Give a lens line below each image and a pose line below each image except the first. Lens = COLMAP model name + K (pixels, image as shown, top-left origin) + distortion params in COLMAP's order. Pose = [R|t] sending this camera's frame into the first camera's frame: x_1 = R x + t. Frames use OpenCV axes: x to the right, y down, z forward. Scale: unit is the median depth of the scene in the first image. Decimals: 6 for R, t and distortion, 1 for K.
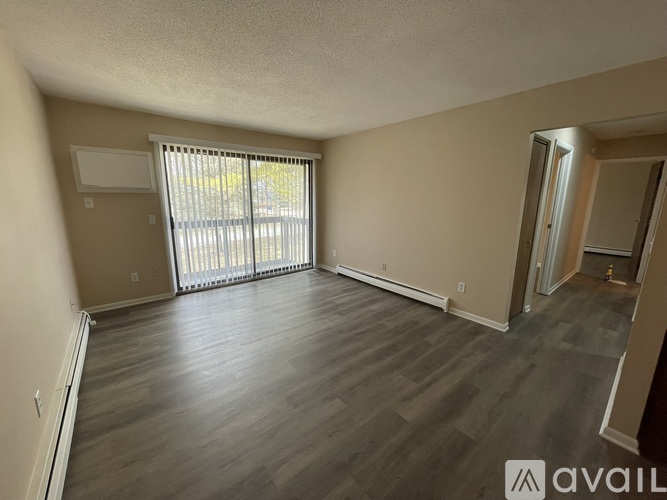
lens RADIAL K [[267.2, 0, 334.3], [0, 267.2, 249.7], [0, 0, 1]] dist [-0.002179, -0.000642]
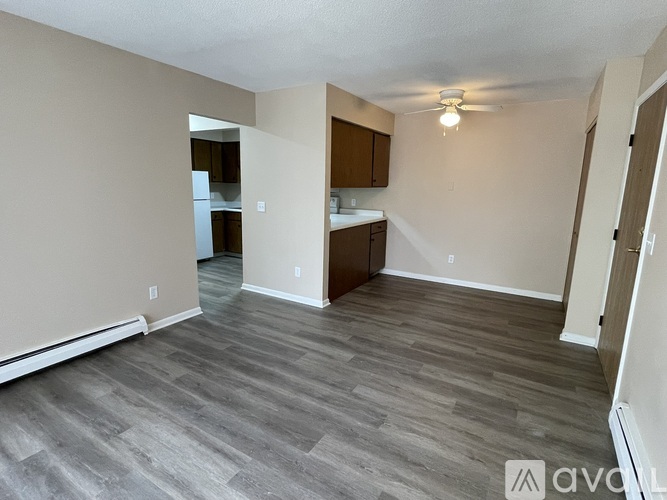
lens RADIAL K [[351.5, 0, 334.0], [0, 351.5, 248.9], [0, 0, 1]] dist [-0.002276, -0.000189]
pose [[-0.329625, -0.191757, 0.924433, -0.687233], [0.165155, 0.952347, 0.256436, -0.173423], [-0.929554, 0.237203, -0.282247, 0.869639]]
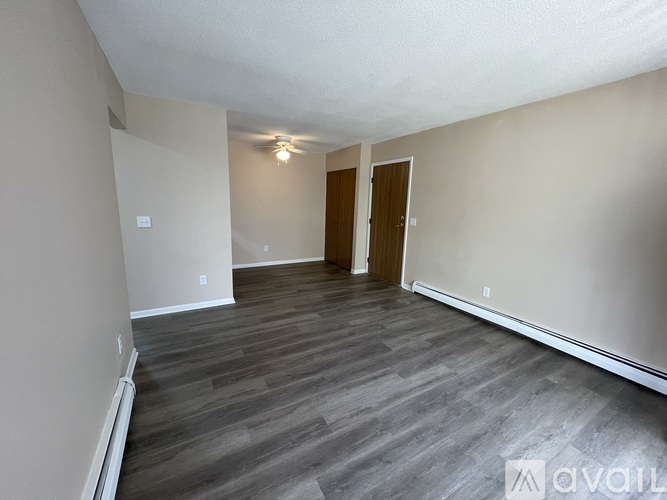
lens RADIAL K [[267.2, 0, 333.6], [0, 267.2, 250.3], [0, 0, 1]] dist [-0.002179, -0.000642]
pose [[-0.985347, -0.069342, 0.155832, -0.064904], [-0.005982, 0.927118, 0.374721, -0.302863], [-0.170459, 0.368298, -0.913948, 1.550238]]
